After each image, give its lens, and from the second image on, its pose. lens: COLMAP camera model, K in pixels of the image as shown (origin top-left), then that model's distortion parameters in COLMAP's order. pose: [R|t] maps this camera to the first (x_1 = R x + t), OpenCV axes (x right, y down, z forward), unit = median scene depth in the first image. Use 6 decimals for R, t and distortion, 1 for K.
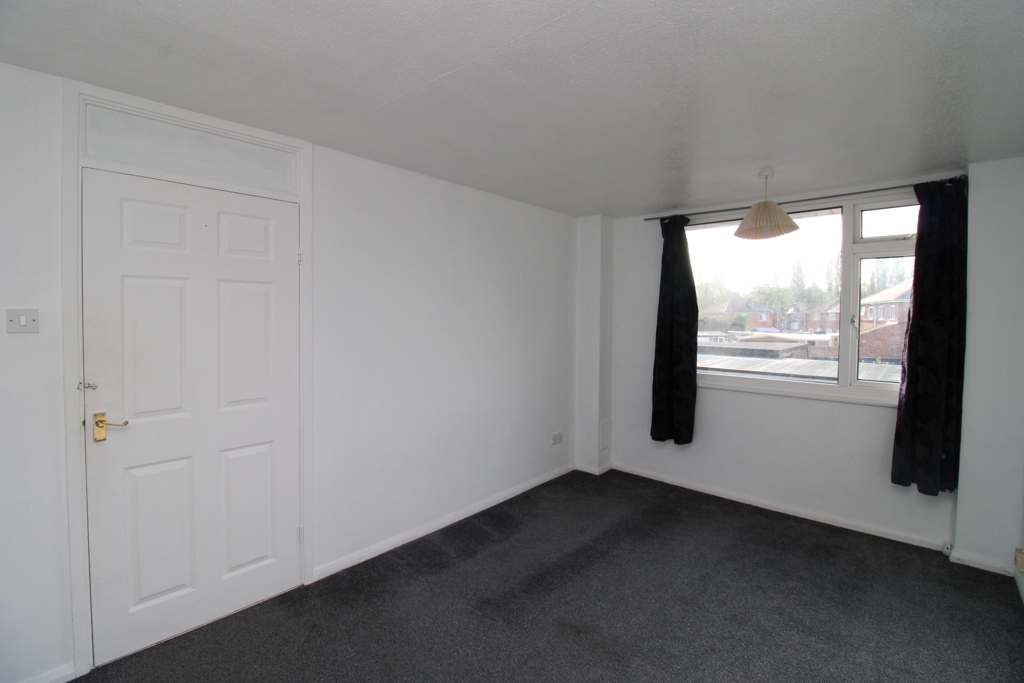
lens RADIAL K [[467.2, 0, 510.4], [0, 467.2, 339.4], [0, 0, 1]] dist [-0.004476, -0.001771]
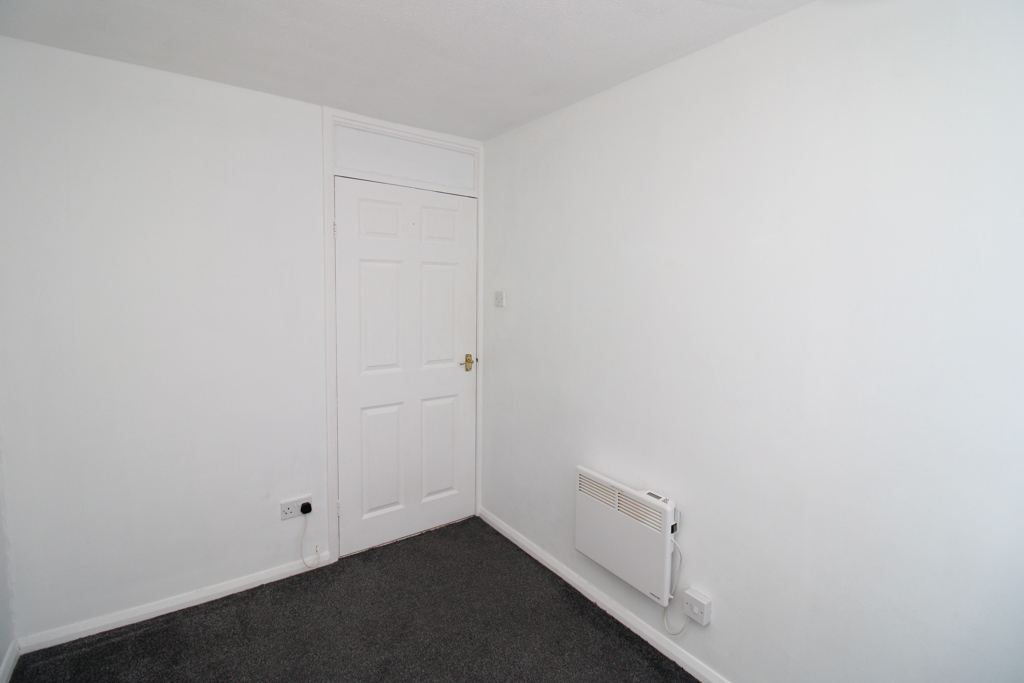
lens RADIAL K [[467.2, 0, 511.5], [0, 467.2, 337.9], [0, 0, 1]] dist [-0.004476, -0.001771]
pose [[0.984244, 0.021989, -0.175445, -0.161933], [-0.013686, 0.998734, 0.048399, 0.008930], [0.176287, -0.045235, 0.983299, -0.170087]]
